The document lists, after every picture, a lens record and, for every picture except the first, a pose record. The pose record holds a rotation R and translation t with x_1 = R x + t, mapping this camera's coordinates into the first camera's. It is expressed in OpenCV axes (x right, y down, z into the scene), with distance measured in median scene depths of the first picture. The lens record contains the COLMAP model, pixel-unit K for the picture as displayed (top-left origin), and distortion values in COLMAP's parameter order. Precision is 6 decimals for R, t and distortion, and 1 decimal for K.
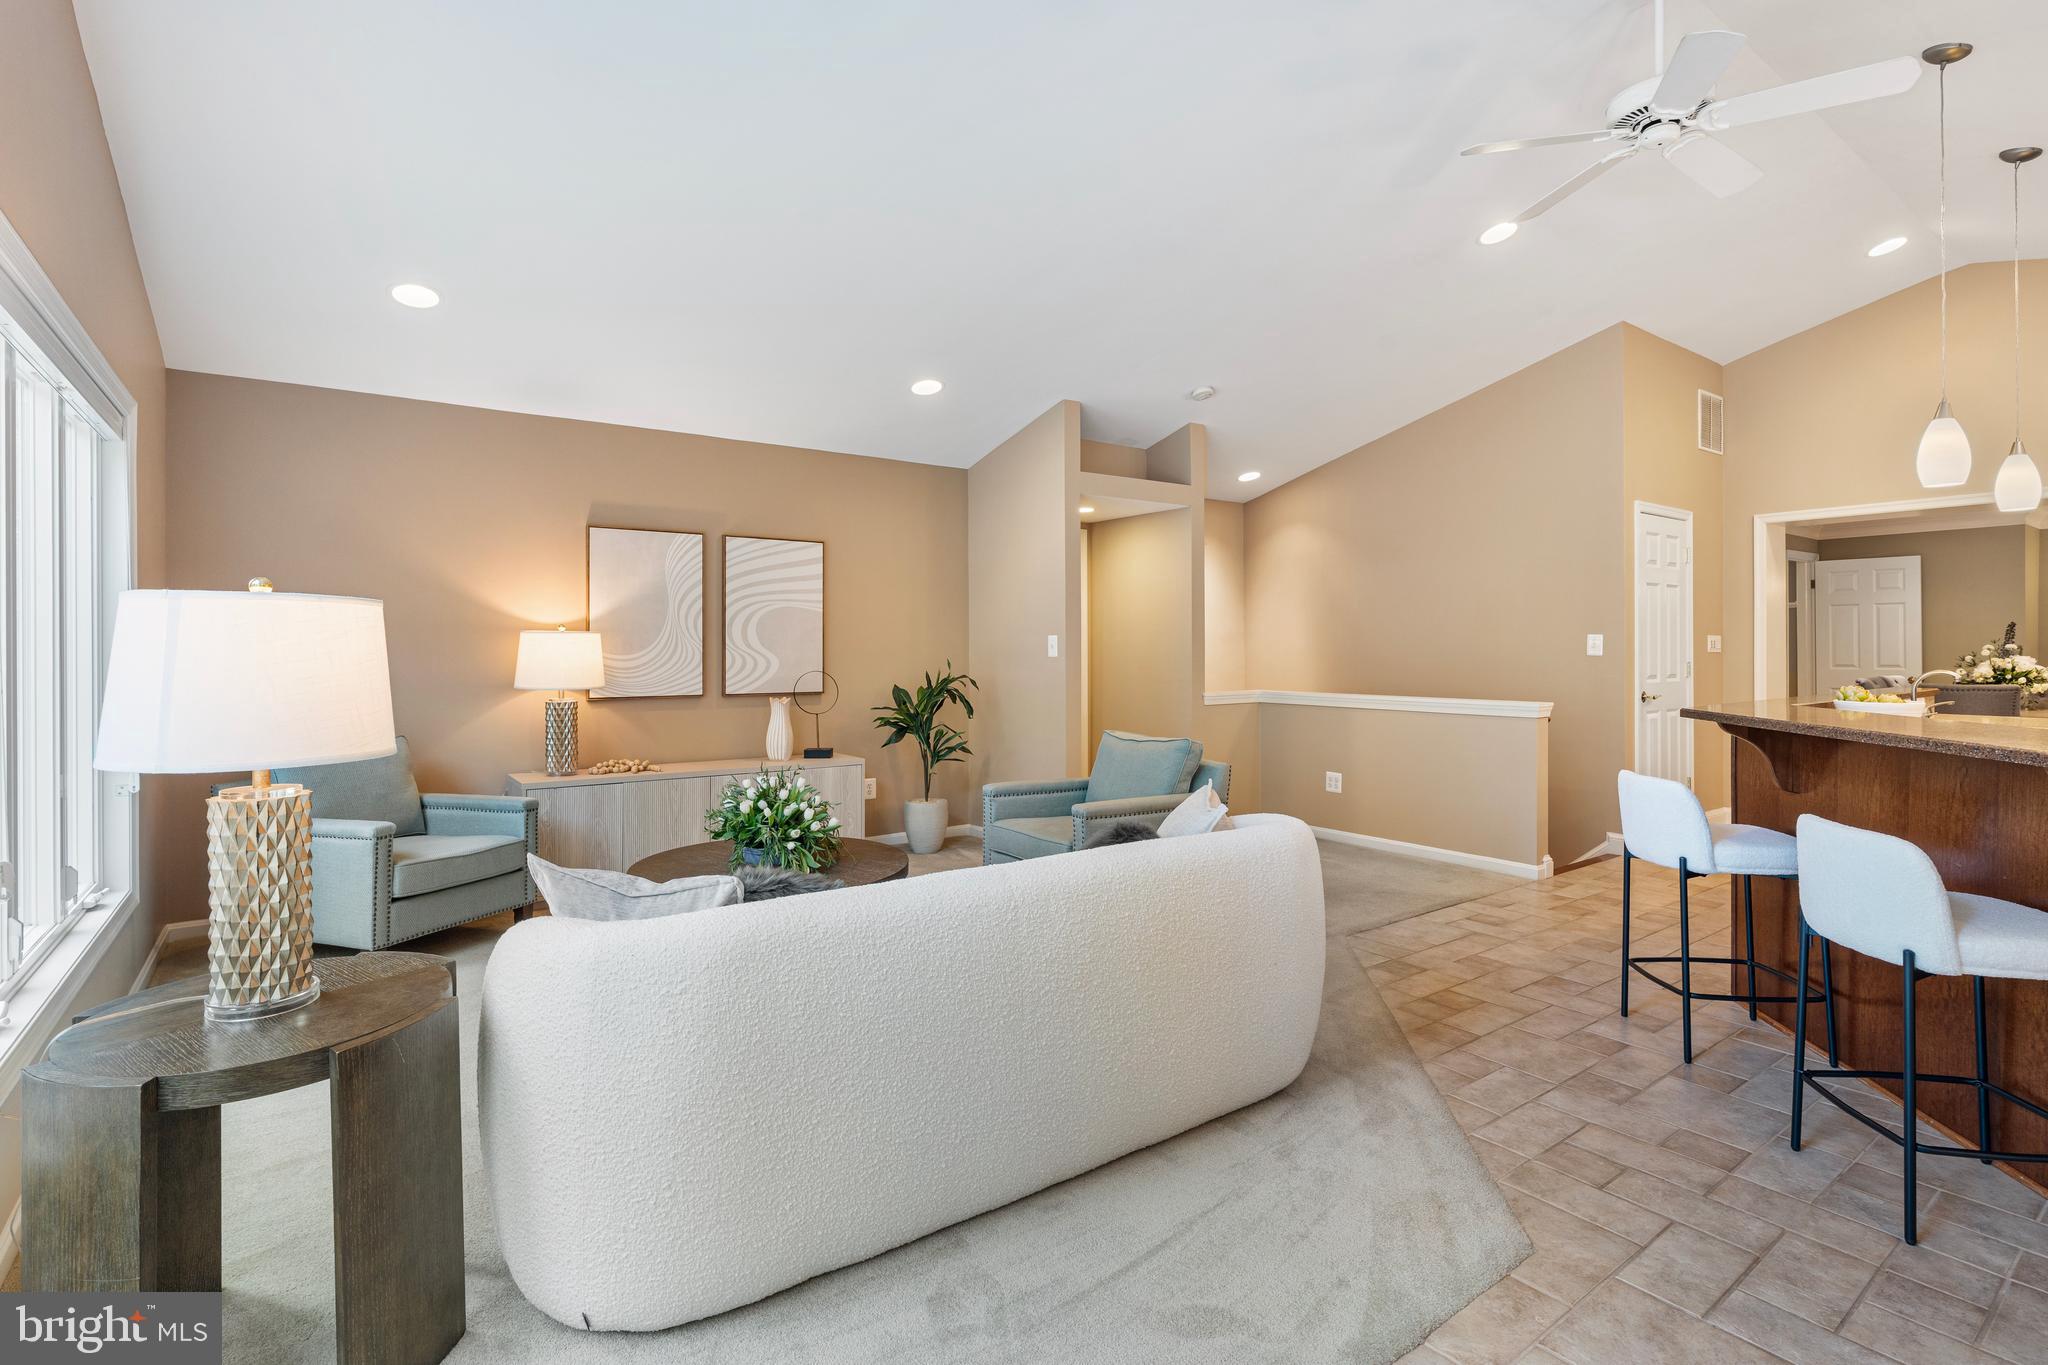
lens RADIAL K [[972.3, 0, 1026.9], [0, 972.3, 646.9], [0, 0, 1]] dist [0.000277, 0.000890]
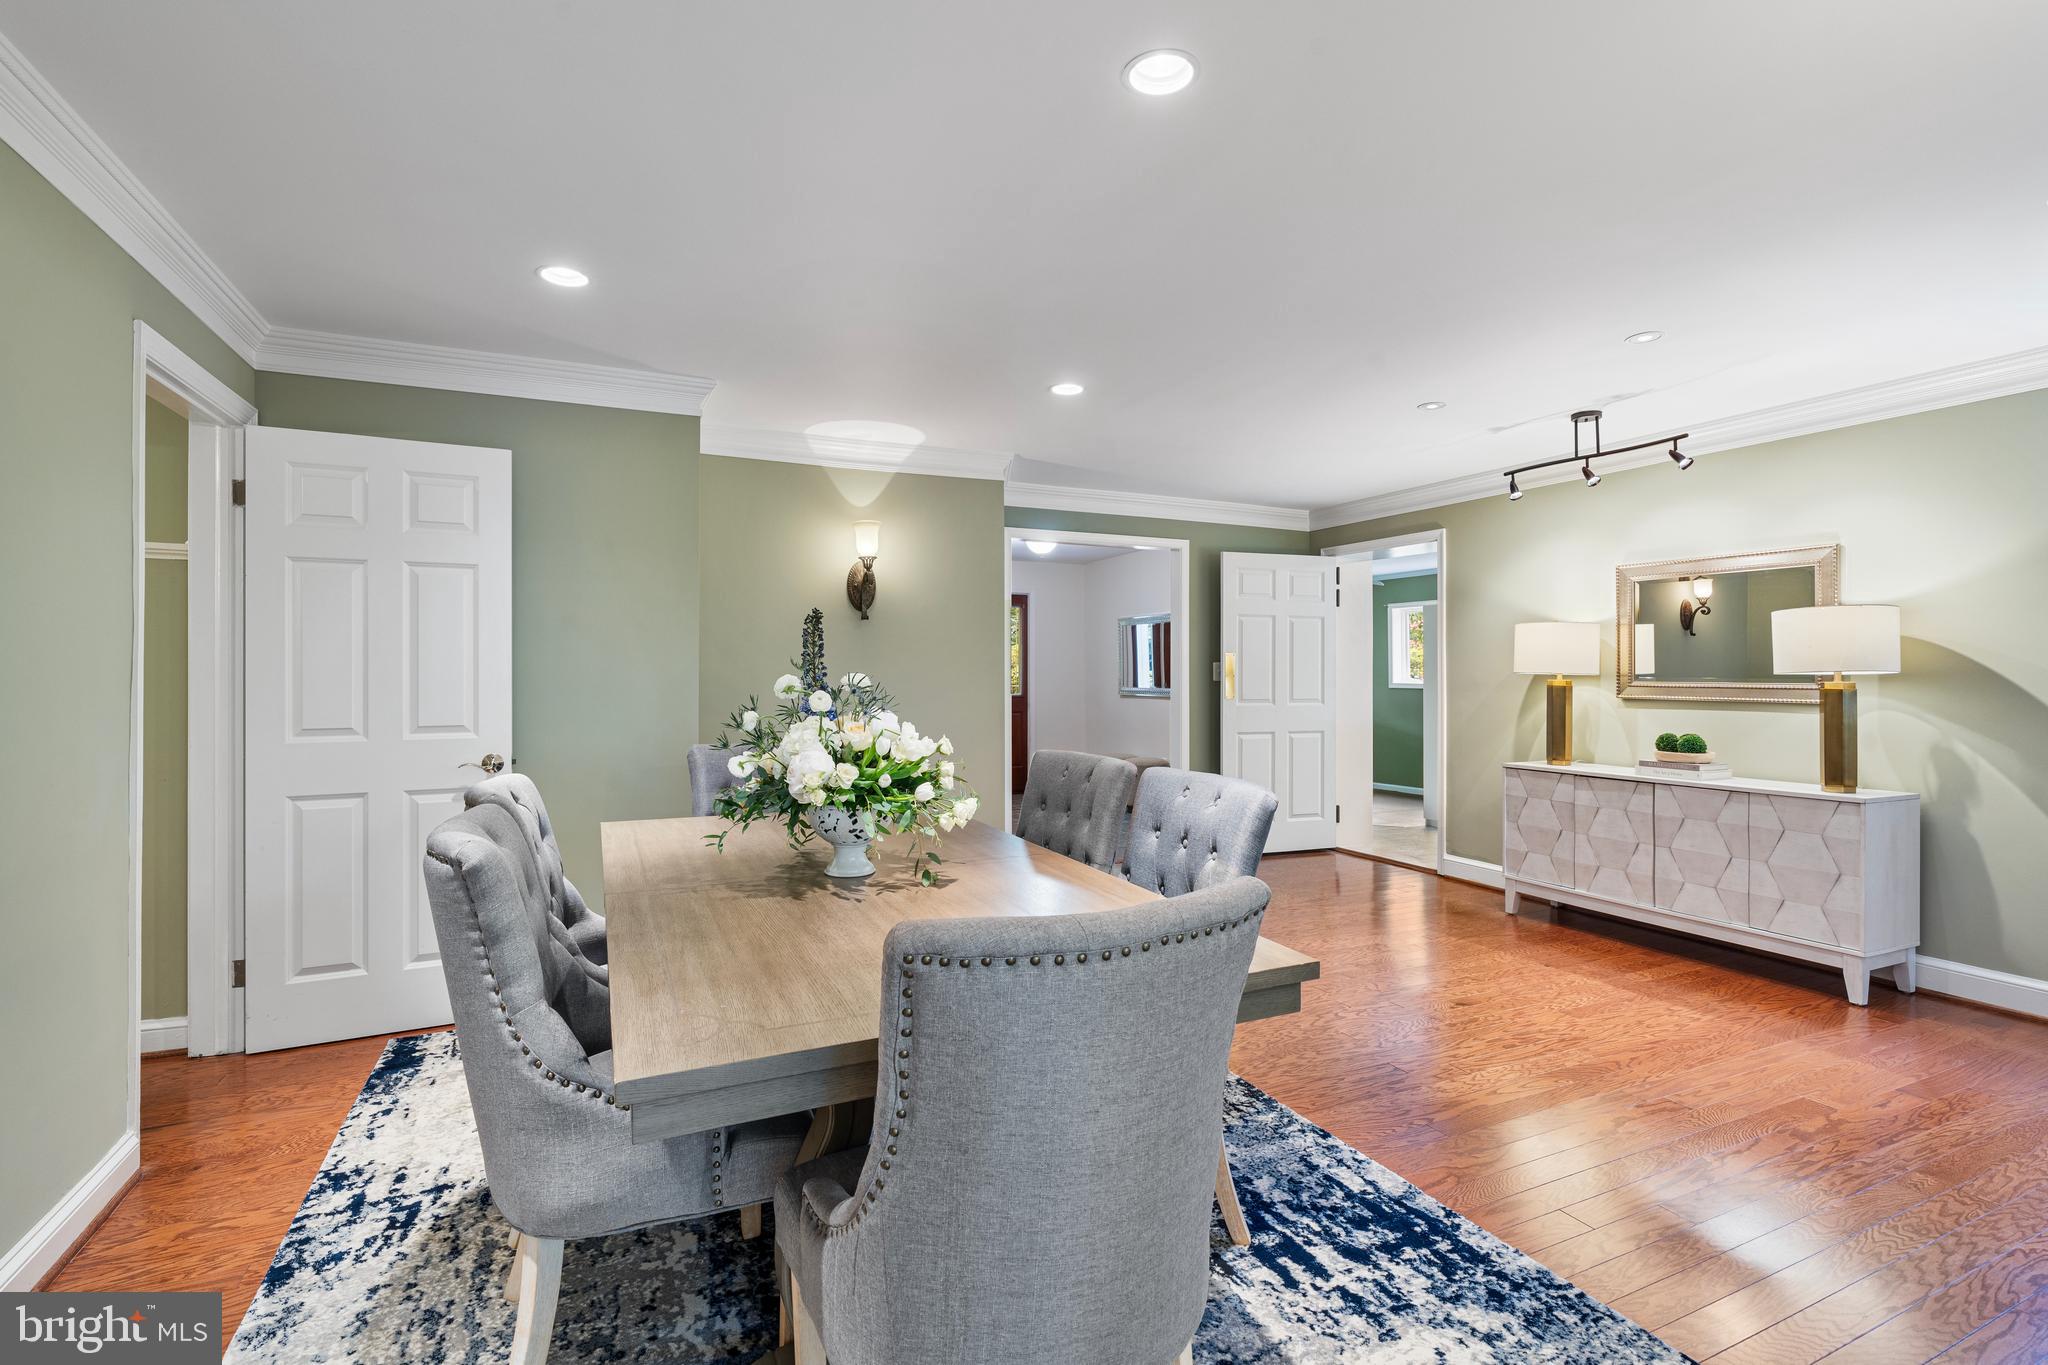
lens RADIAL K [[935.7, 0, 1015.2], [0, 935.7, 670.9], [0, 0, 1]] dist [-0.007507, 0.003094]
pose [[0.208955, 0.010699, 0.977867, 0.929061], [-0.003224, 0.999942, -0.010252, -0.001314], [-0.977920, -0.001011, 0.208977, 1.132333]]
